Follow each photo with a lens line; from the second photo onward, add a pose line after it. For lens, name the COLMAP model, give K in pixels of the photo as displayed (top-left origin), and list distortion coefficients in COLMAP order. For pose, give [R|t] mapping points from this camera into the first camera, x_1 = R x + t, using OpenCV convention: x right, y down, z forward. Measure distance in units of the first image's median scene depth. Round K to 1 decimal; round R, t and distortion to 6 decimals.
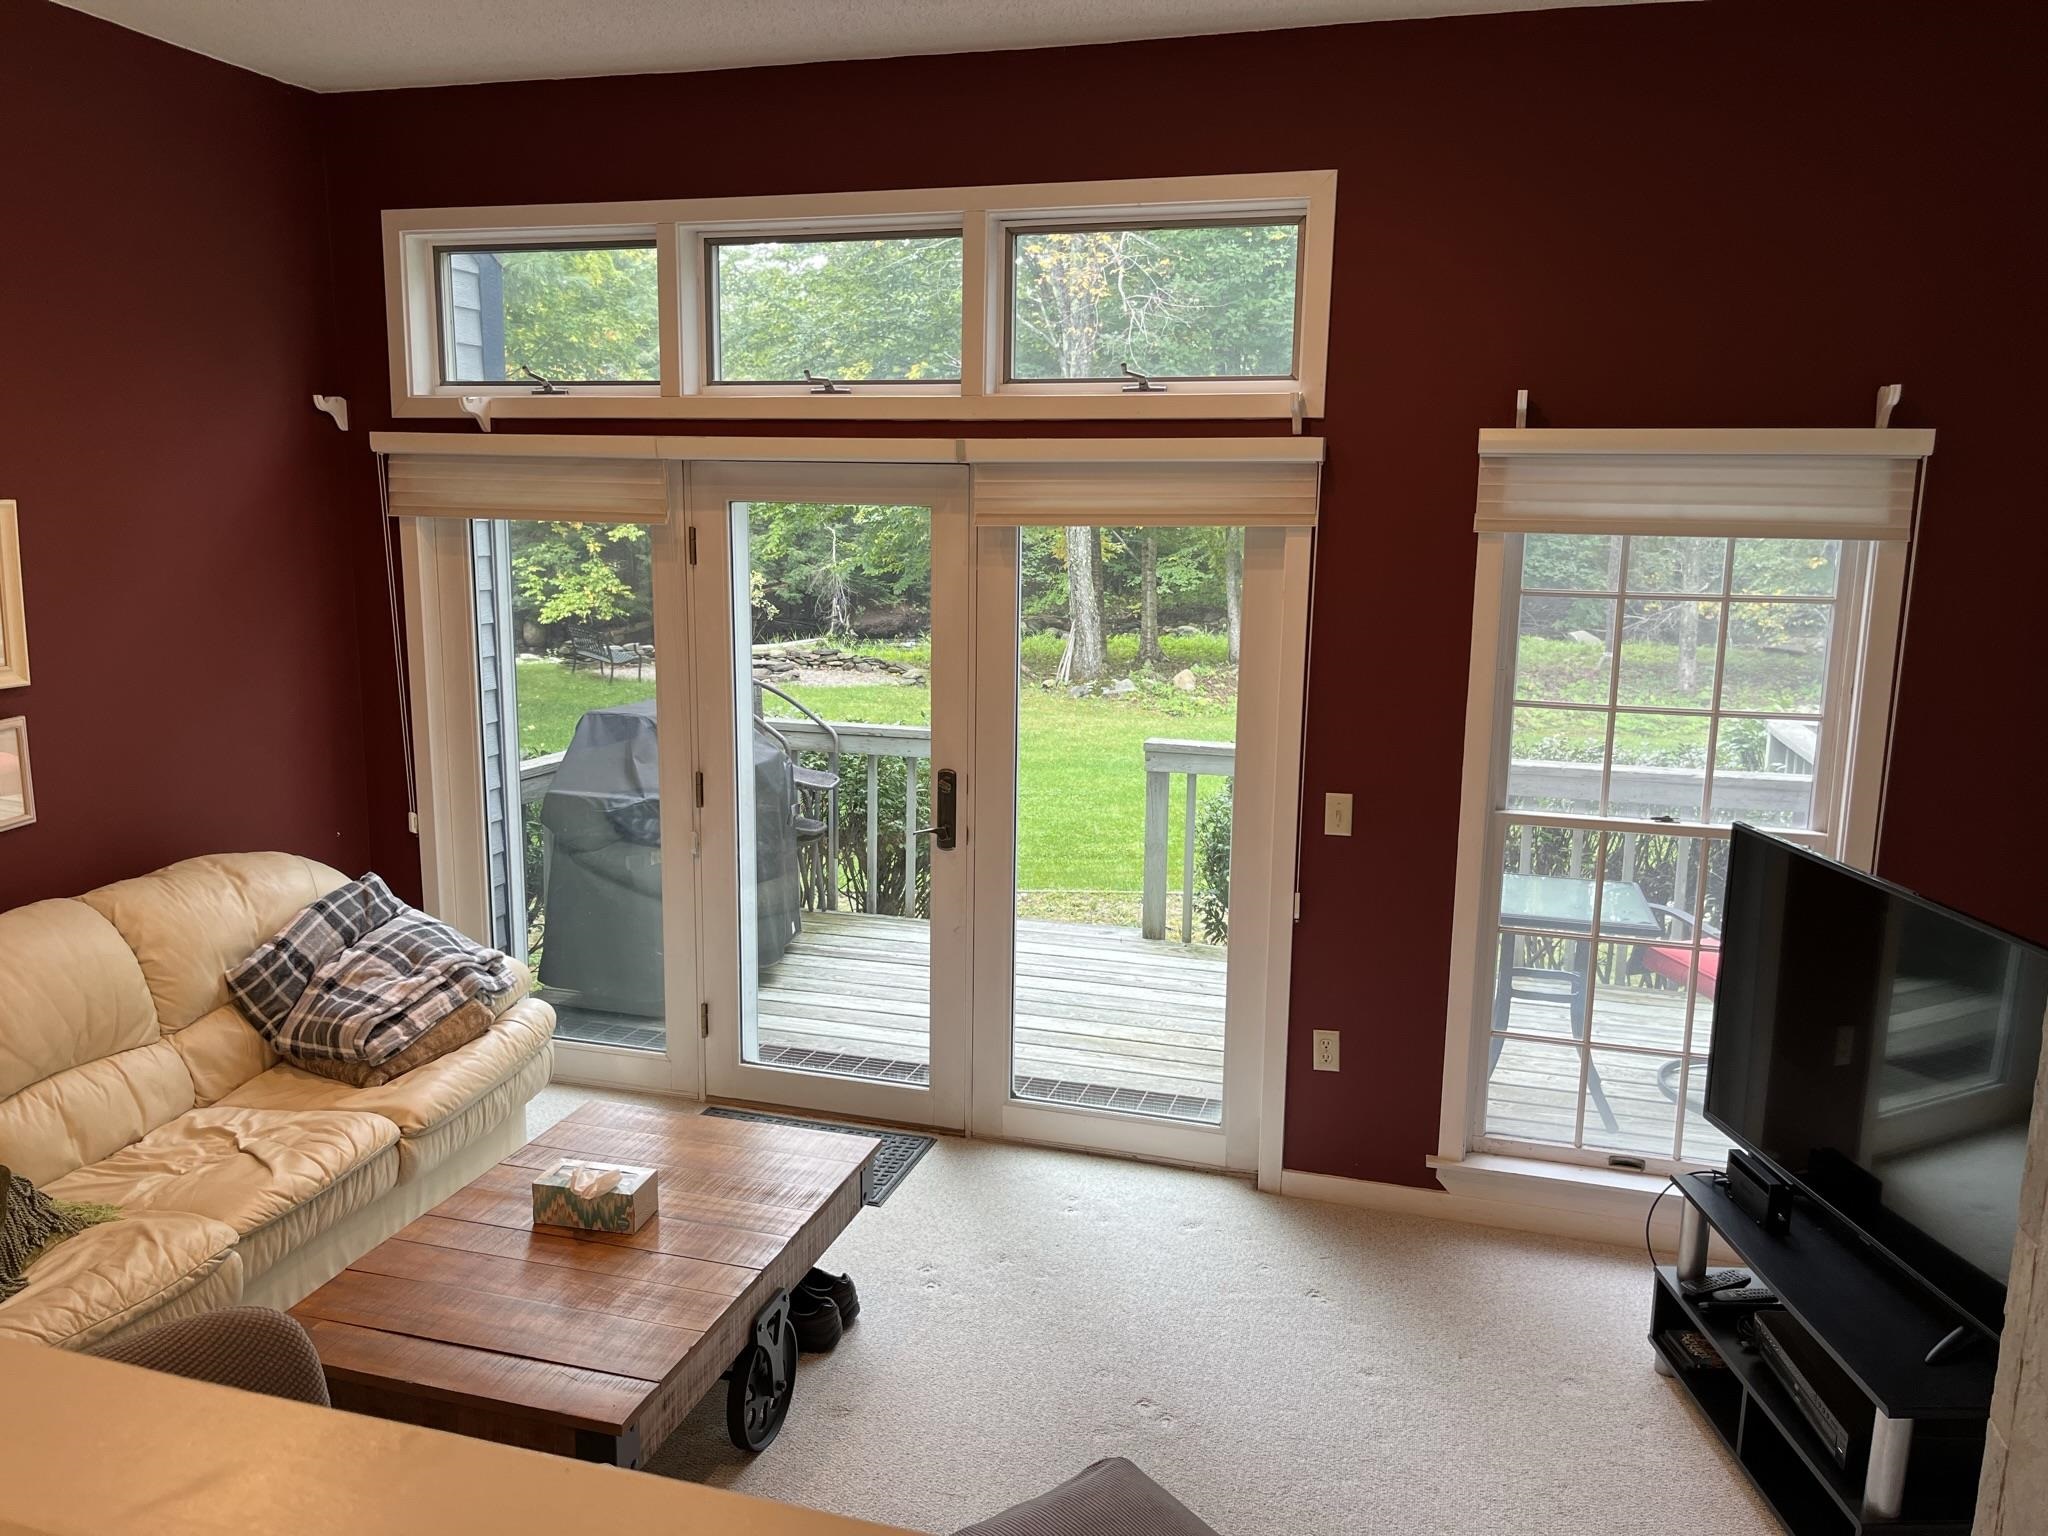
lens RADIAL K [[1562.2, 0, 1014.9], [0, 1562.2, 774.0], [0, 0, 1]] dist [0.040212, -0.037096]
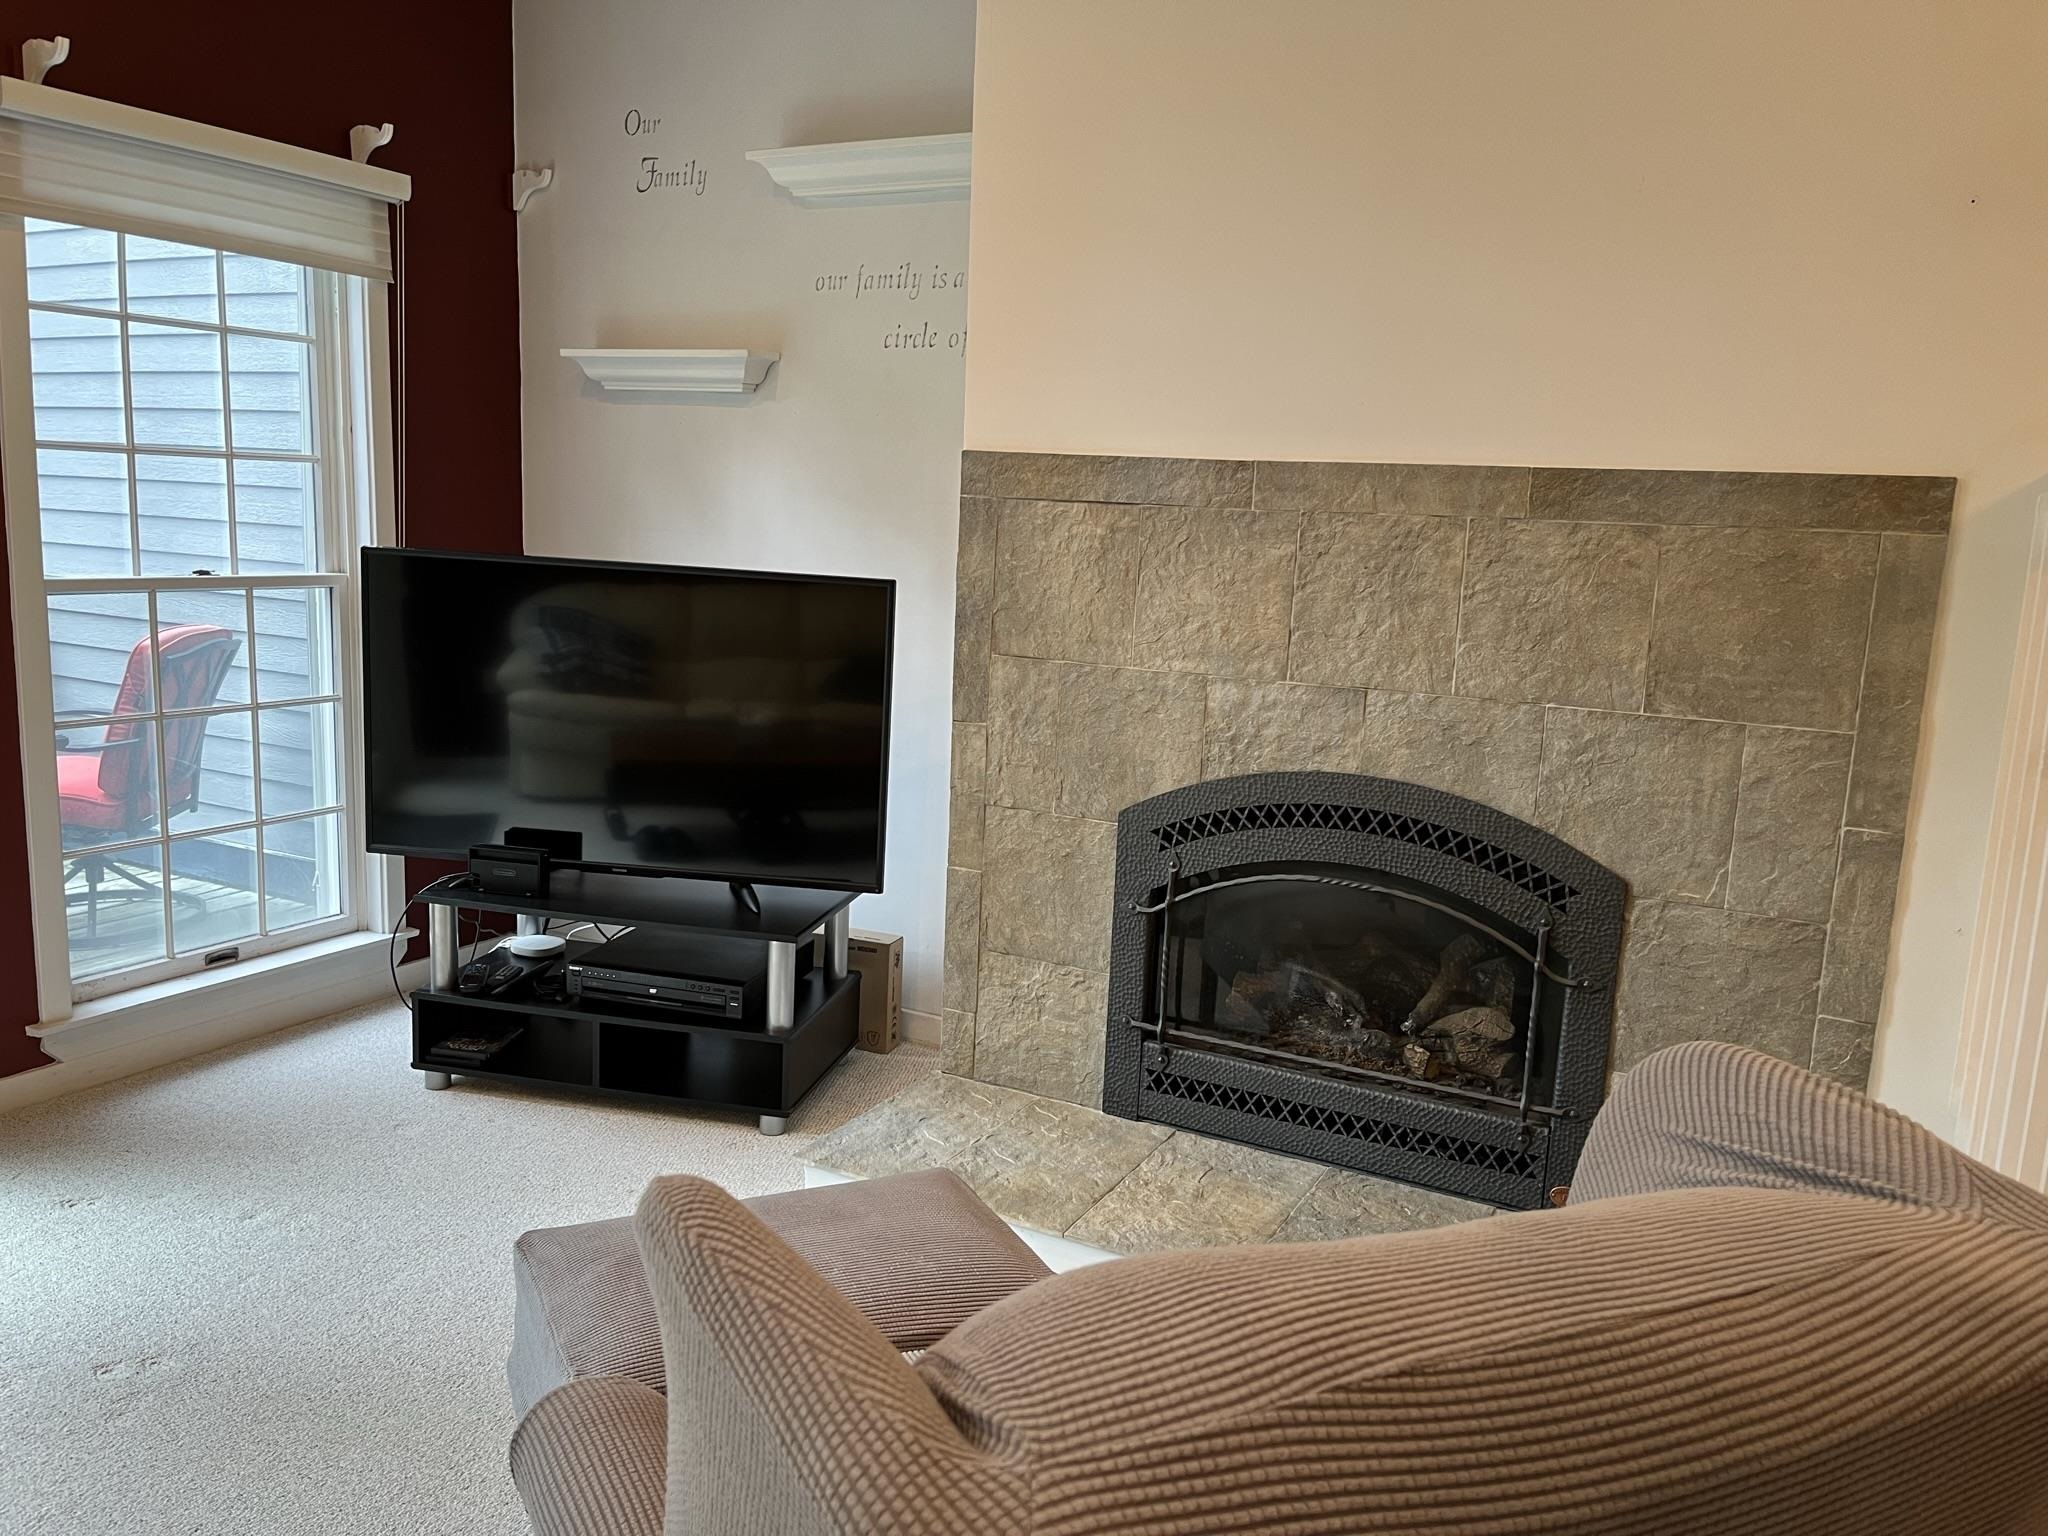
lens RADIAL K [[1563.1, 0, 1015.2], [0, 1563.1, 777.2], [0, 0, 1]] dist [0.064939, -0.093437]
pose [[0.197762, -0.172253, 0.964997, -0.385984], [0.135540, 0.979789, 0.147116, 0.070999], [-0.970834, 0.101702, 0.217112, 0.335506]]
